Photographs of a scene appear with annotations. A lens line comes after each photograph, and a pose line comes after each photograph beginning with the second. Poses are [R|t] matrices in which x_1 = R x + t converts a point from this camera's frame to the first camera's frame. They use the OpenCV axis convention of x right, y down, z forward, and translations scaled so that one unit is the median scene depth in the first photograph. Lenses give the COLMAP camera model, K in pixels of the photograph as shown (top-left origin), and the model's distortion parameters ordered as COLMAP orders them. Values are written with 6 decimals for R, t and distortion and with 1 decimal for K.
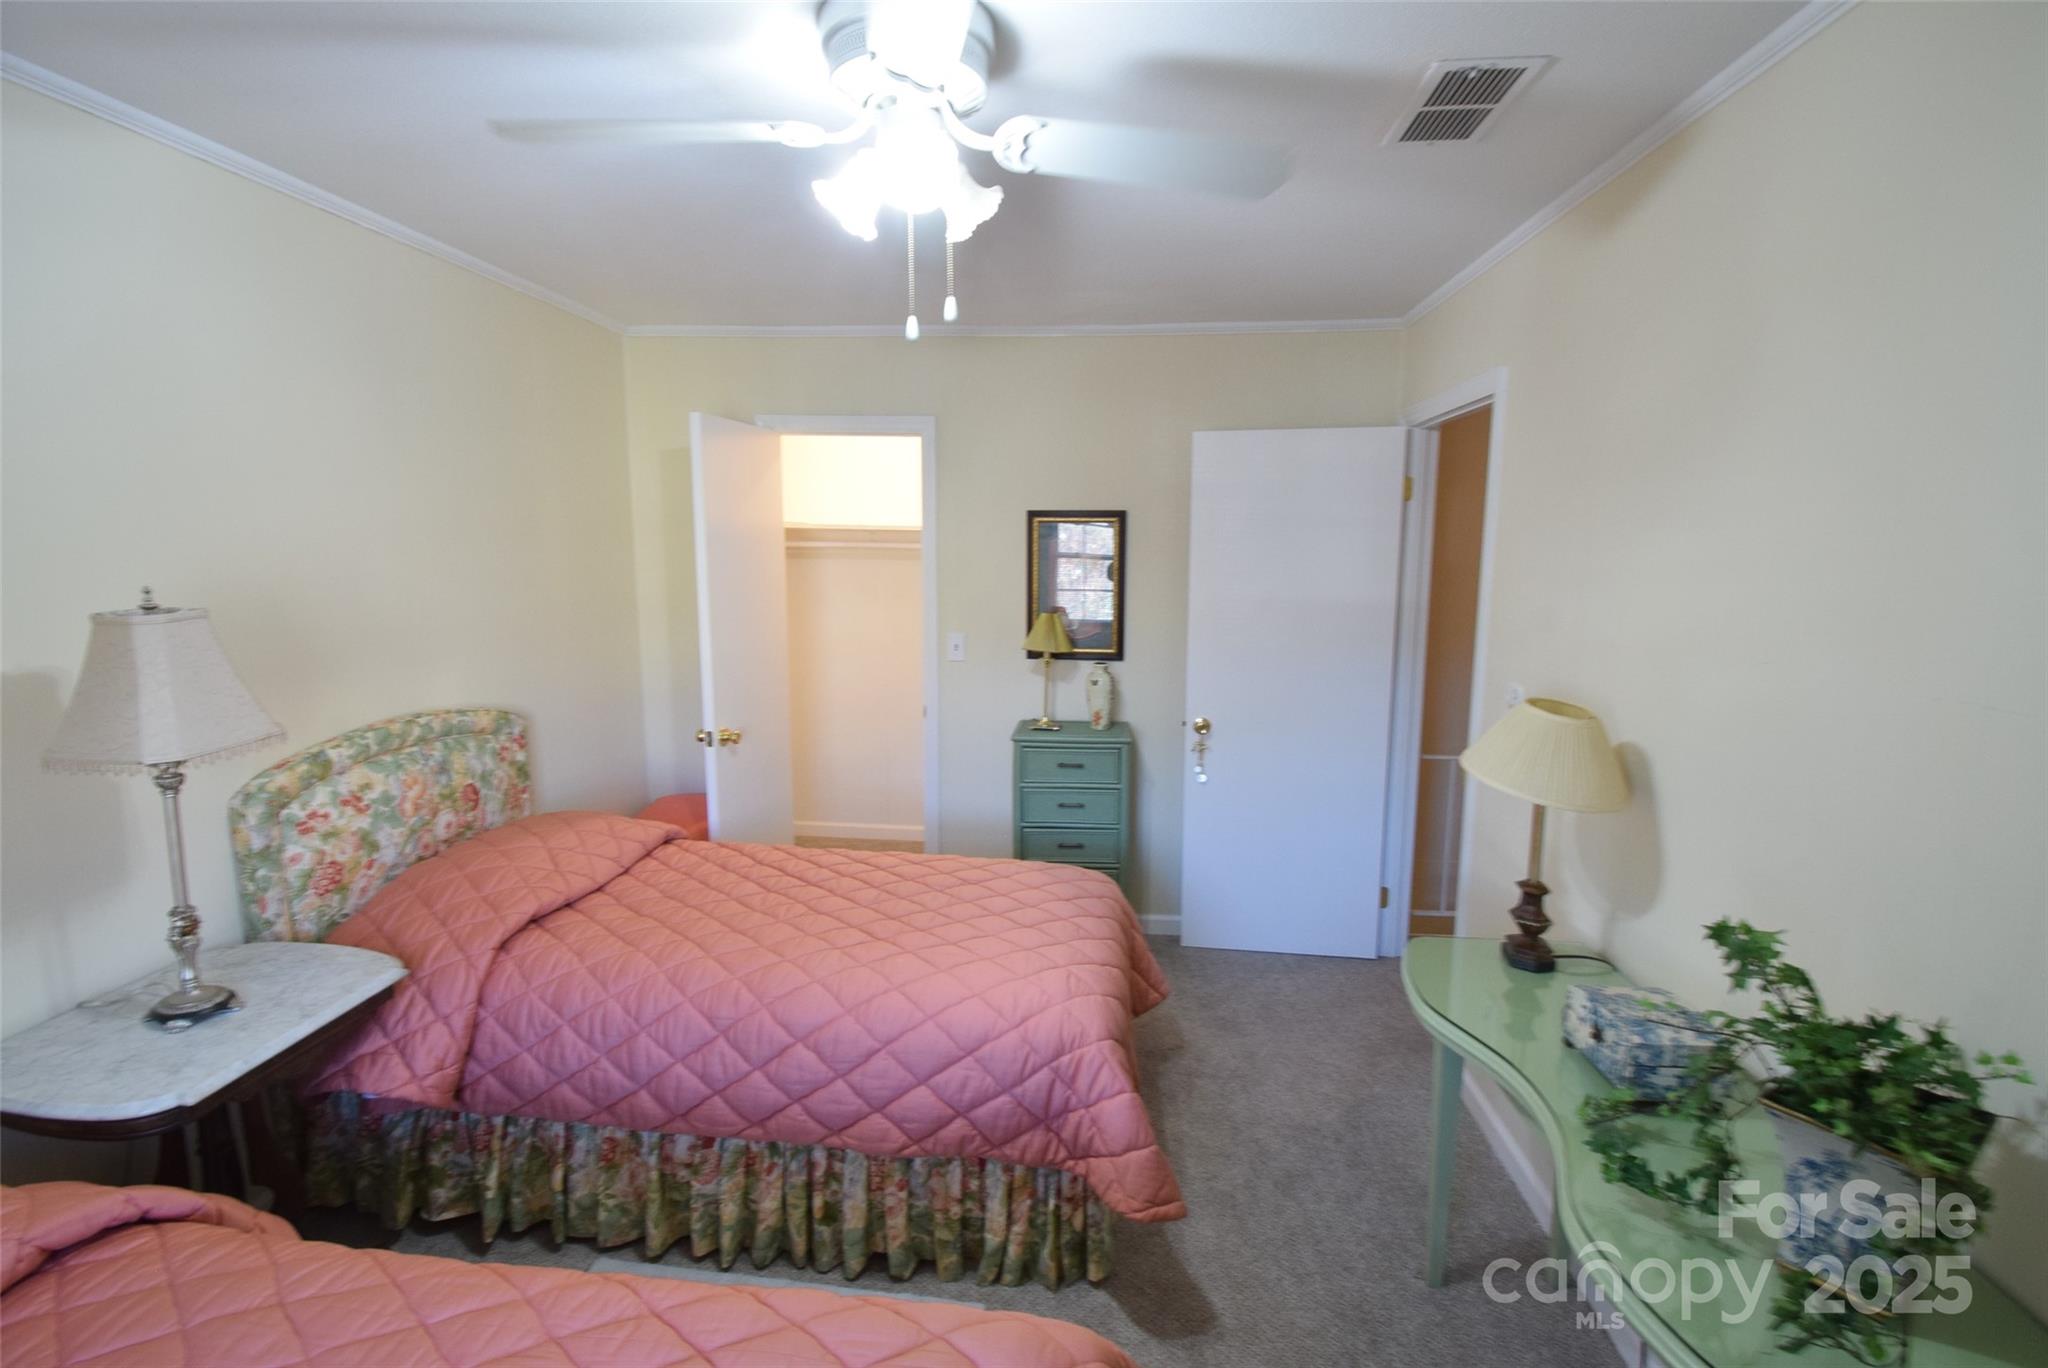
lens RADIAL K [[907.5, 0, 1039.2], [0, 907.5, 662.9], [0, 0, 1]] dist [0.004057, -0.017659]
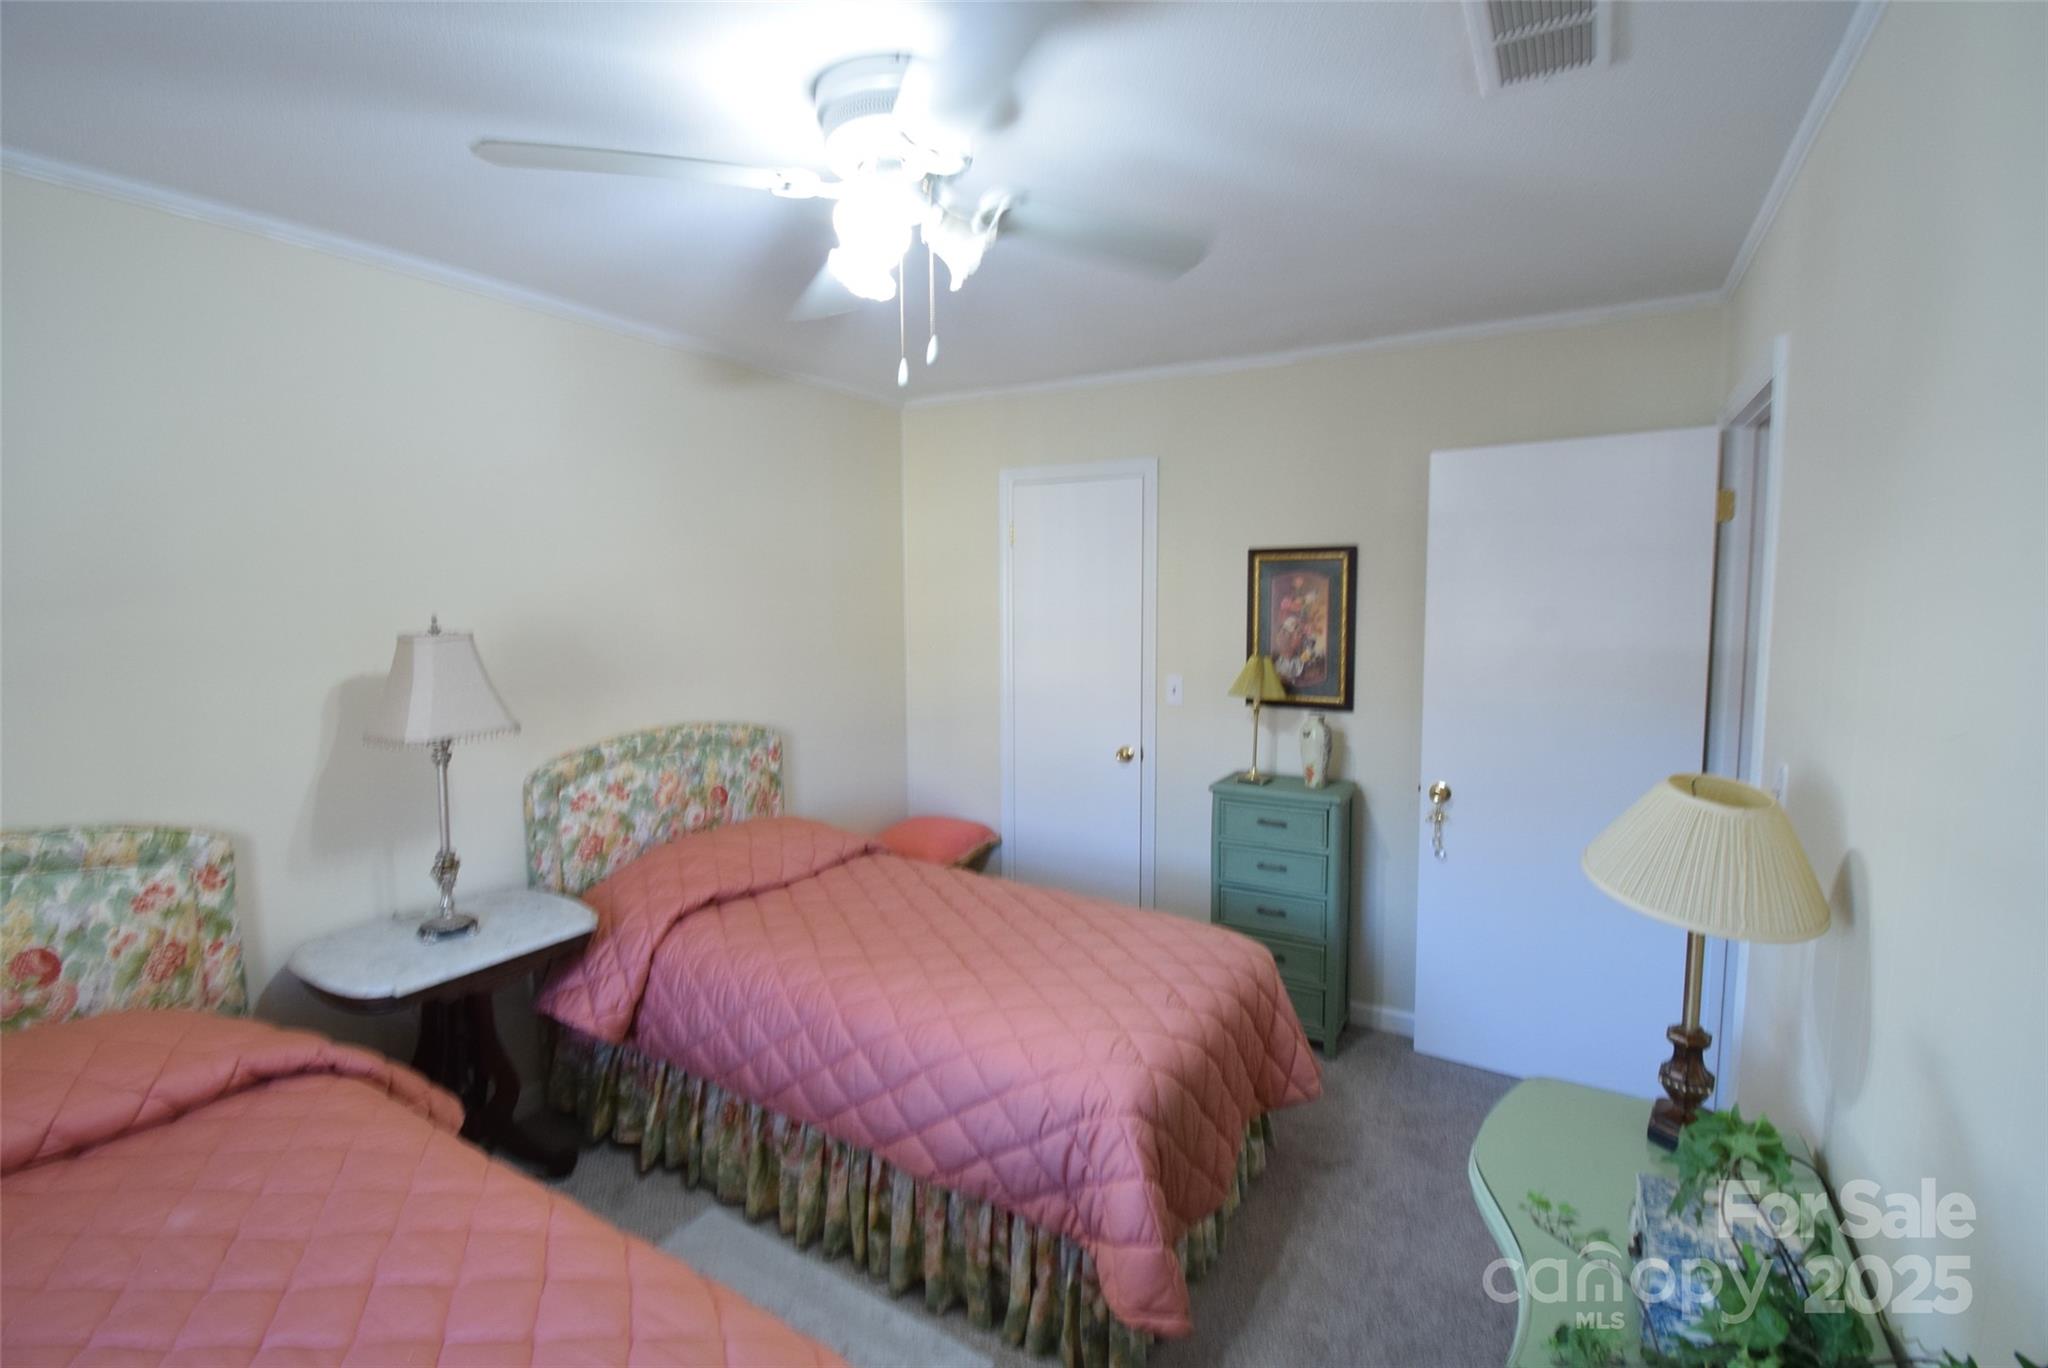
lens RADIAL K [[907.5, 0, 1036.0], [0, 907.5, 665.4], [0, 0, 1]] dist [0.004057, -0.017659]
pose [[0.902149, 0.024672, -0.430718, 0.353954], [-0.046807, 0.998068, -0.040866, 0.004615], [0.428877, 0.057028, 0.901561, 0.103403]]
